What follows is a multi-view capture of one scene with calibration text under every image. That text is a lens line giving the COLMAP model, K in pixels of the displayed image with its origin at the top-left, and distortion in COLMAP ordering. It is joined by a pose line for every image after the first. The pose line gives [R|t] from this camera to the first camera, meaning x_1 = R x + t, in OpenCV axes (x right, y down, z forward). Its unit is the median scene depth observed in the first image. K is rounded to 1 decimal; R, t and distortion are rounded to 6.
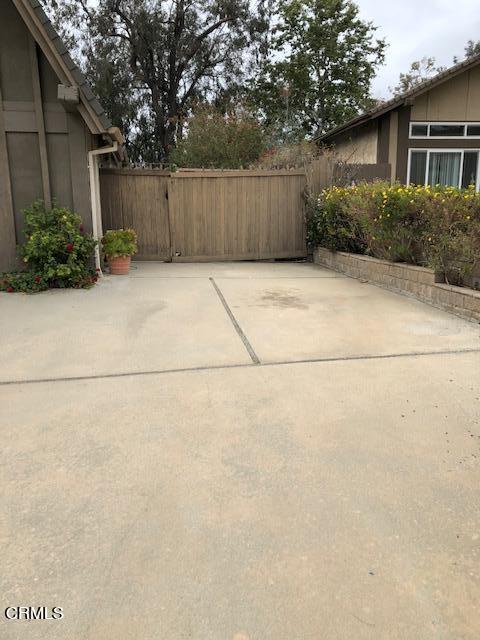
lens RADIAL K [[523.2, 0, 238.7], [0, 523.2, 320.7], [0, 0, 1]] dist [0.017964, 0.011303]
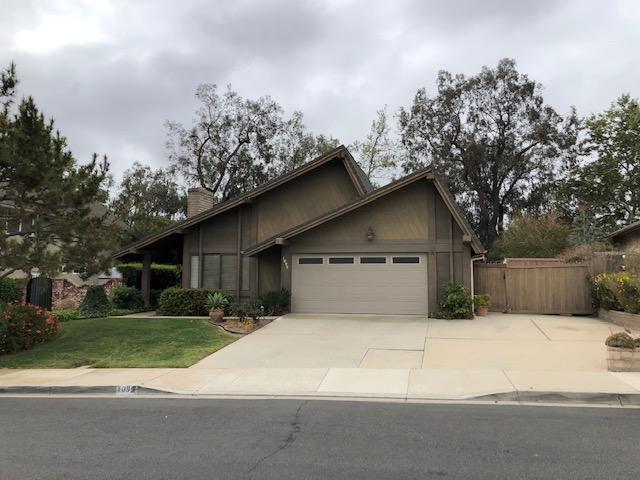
lens RADIAL K [[523.2, 0, 320.1], [0, 523.2, 236.8], [0, 0, 1]] dist [0.017964, 0.011303]
pose [[0.911167, -0.023579, -0.411362, 0.011084], [-0.095862, 0.958835, -0.267294, 0.056165], [0.400731, 0.282984, 0.871398, -0.282891]]
